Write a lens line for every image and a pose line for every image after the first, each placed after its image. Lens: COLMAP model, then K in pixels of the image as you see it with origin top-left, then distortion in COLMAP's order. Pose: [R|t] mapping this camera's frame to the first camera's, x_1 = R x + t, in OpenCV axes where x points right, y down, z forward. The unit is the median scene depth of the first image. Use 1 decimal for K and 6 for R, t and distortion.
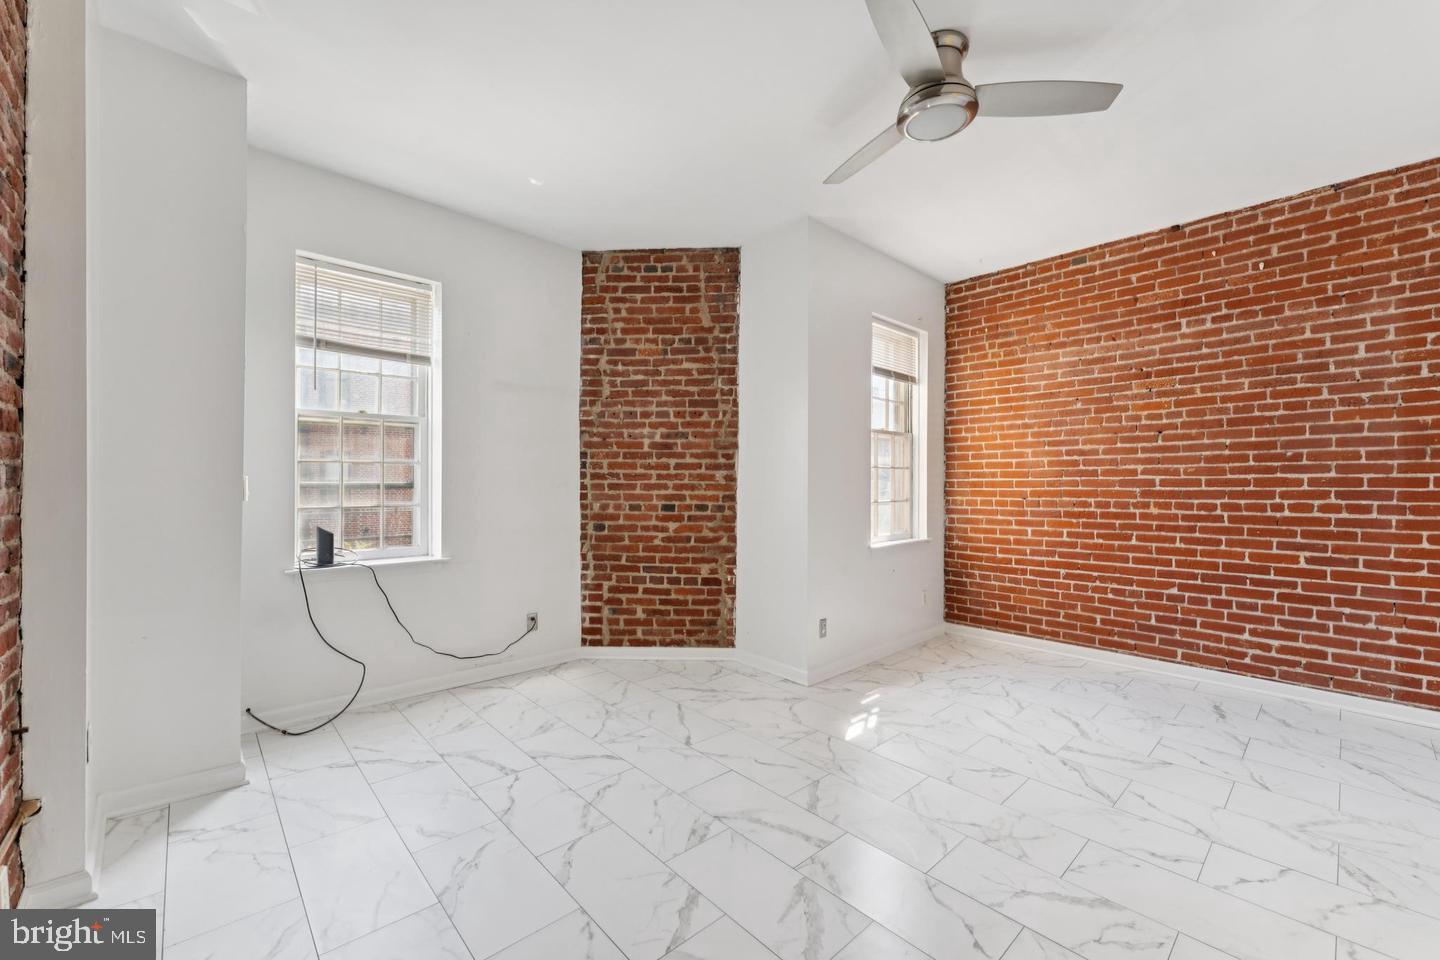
lens RADIAL K [[585.1, 0, 719.2], [0, 585.1, 482.1], [0, 0, 1]] dist [-0.012647, -0.000126]
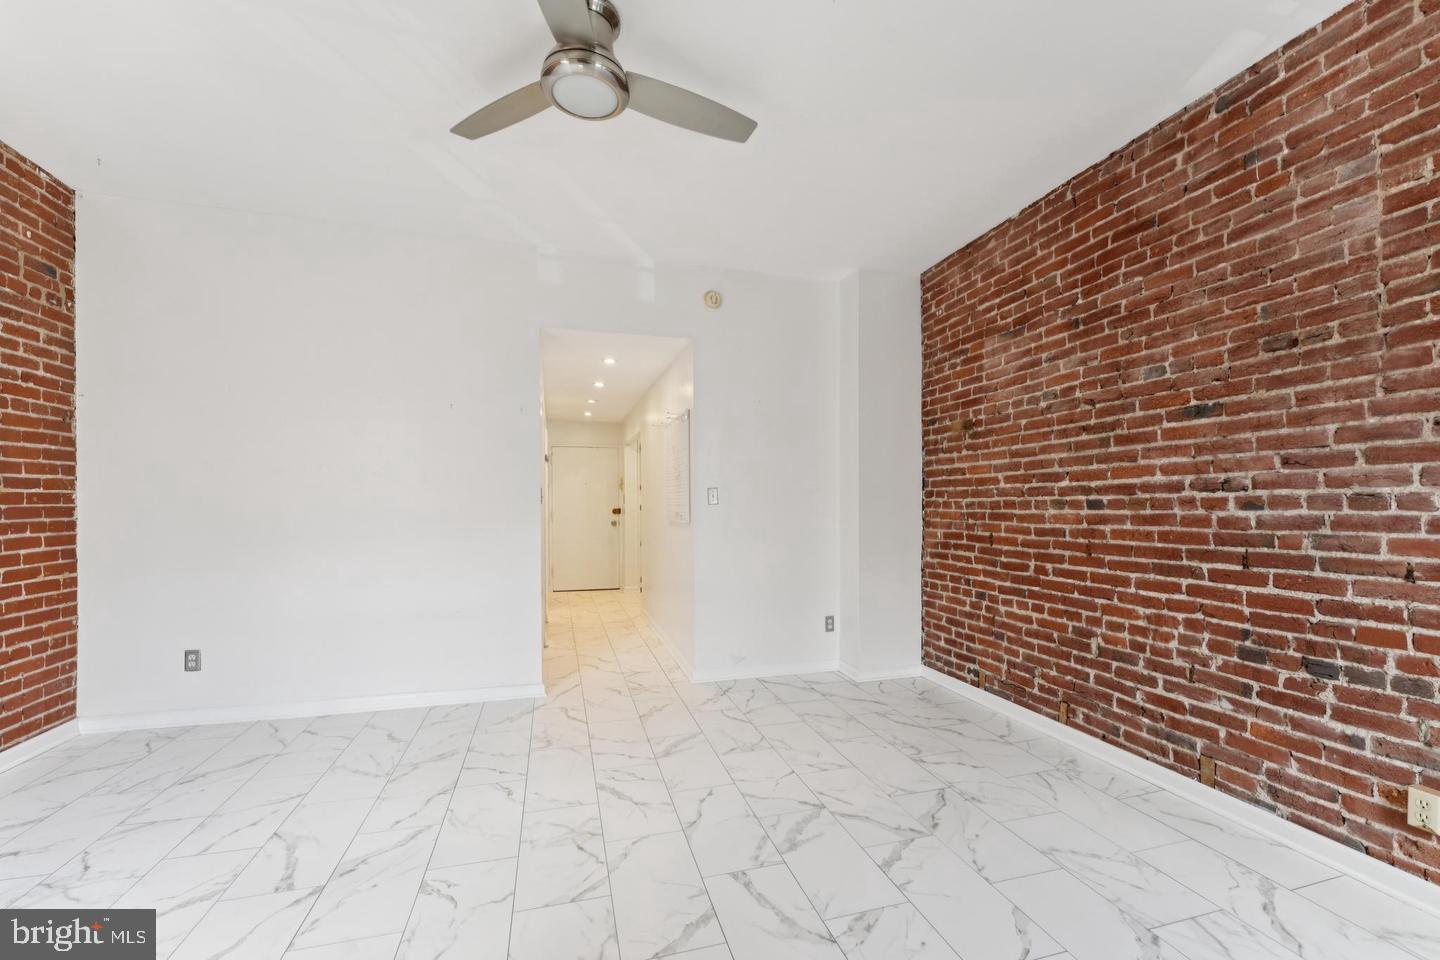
lens RADIAL K [[585.1, 0, 717.4], [0, 585.1, 483.5], [0, 0, 1]] dist [-0.012647, -0.000126]
pose [[-0.891287, 0.009820, 0.453334, -0.235073], [-0.003656, 0.999577, -0.028841, -0.005248], [-0.453425, -0.027363, -0.890874, 1.870635]]
